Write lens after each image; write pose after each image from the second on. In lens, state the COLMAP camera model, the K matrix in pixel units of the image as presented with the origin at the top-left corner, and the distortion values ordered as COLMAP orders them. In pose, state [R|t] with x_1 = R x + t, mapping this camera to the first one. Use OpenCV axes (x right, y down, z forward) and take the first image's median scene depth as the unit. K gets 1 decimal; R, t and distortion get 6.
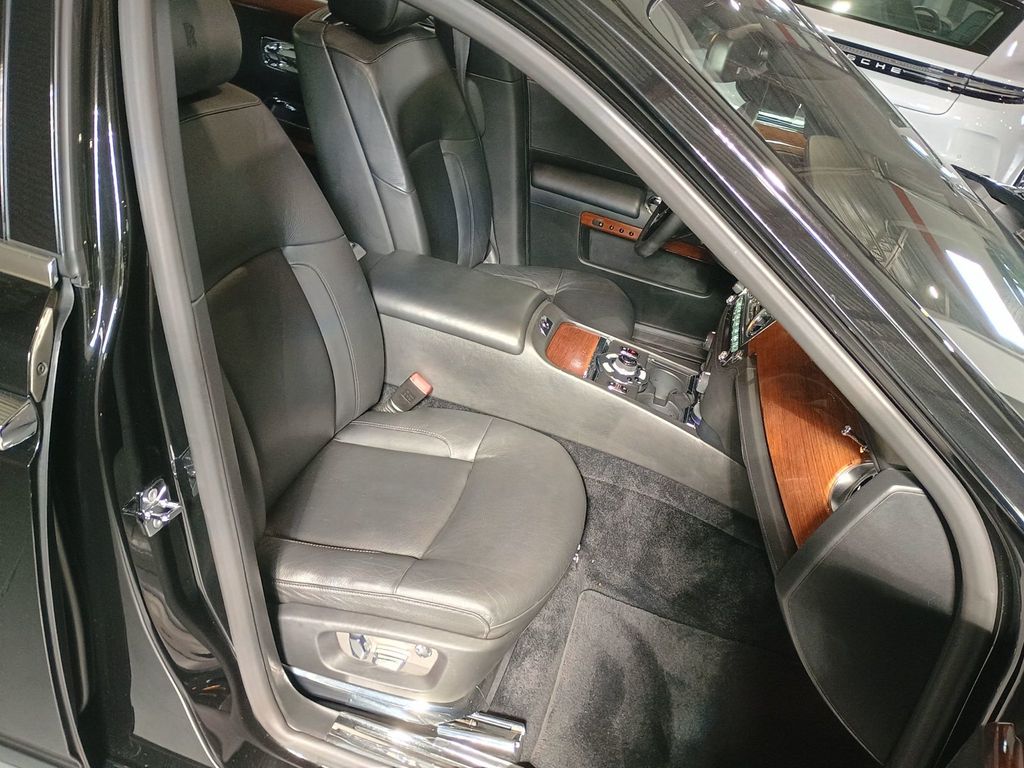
lens RADIAL K [[888.9, 0, 507.9], [0, 888.9, 388.6], [0, 0, 1]] dist [0.057470, -0.004232]
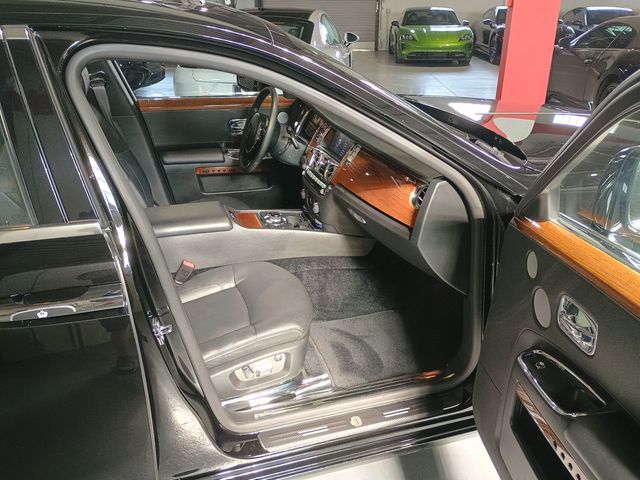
lens RADIAL K [[555.2, 0, 320.7], [0, 555.2, 256.2], [0, 0, 1]] dist [0.047506, -0.064396]
pose [[0.825929, -0.390206, 0.406917, -0.344482], [0.414062, 0.909689, 0.031899, 0.057797], [-0.382615, 0.142143, 0.912908, -0.205408]]
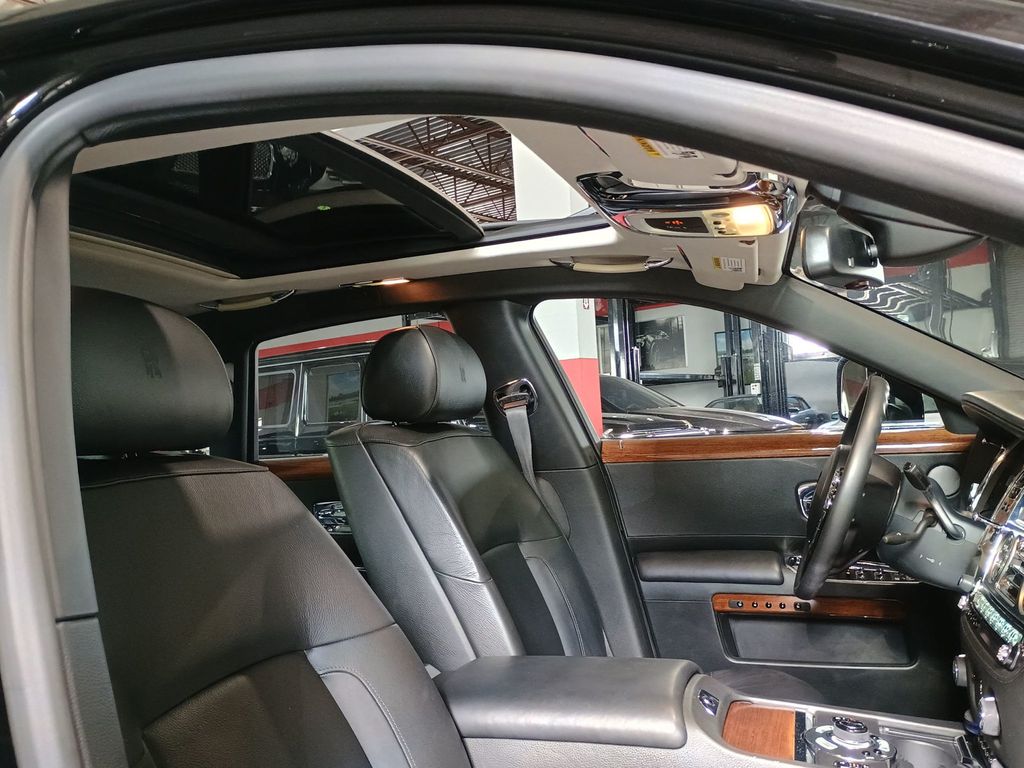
lens RADIAL K [[881.1, 0, 528.1], [0, 881.1, 392.1], [0, 0, 1]] dist [0.065411, -0.095001]
pose [[0.968907, -0.246263, -0.023949, -0.016418], [0.191646, 0.808176, -0.556888, 0.087423], [0.156496, 0.534983, 0.830243, 0.307879]]
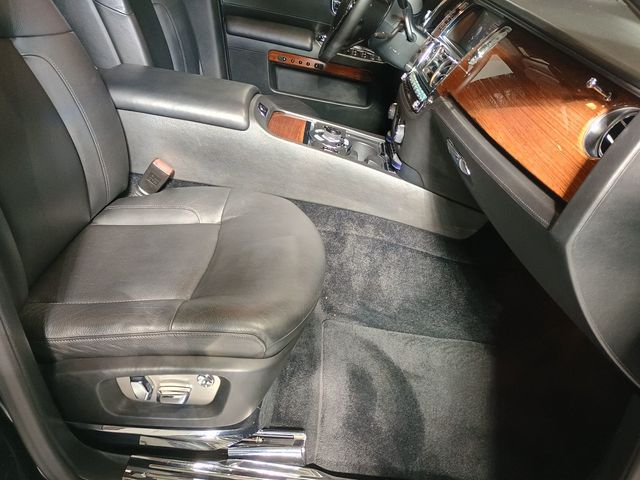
lens RADIAL K [[556.9, 0, 320.0], [0, 556.9, 240.0], [0, 0, 1]] dist [0.053238, -0.058593]
pose [[0.972912, -0.136202, 0.186795, -0.048935], [0.136364, 0.990586, 0.012042, 0.107578], [-0.186676, 0.013757, 0.982325, 0.250081]]
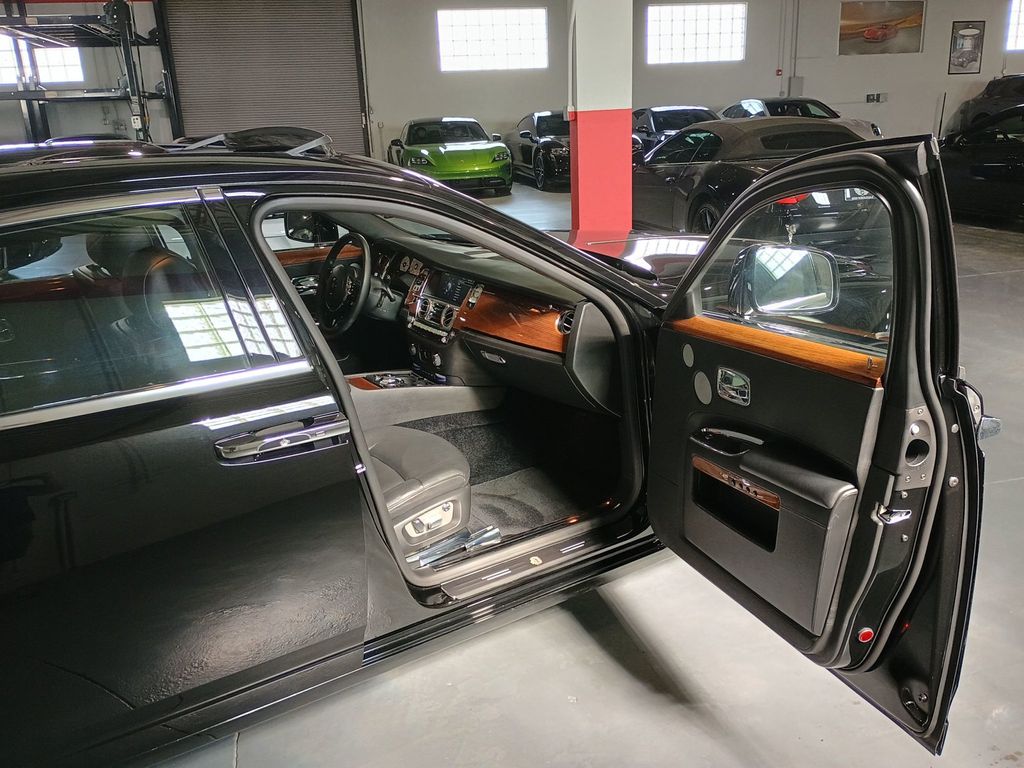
lens RADIAL K [[894.5, 0, 513.3], [0, 894.5, 409.8], [0, 0, 1]] dist [0.061514, -0.054993]
pose [[0.644034, -0.440177, 0.625671, -0.872688], [0.526289, 0.848511, 0.055216, 0.060587], [-0.555194, 0.293723, 0.778130, -0.525163]]
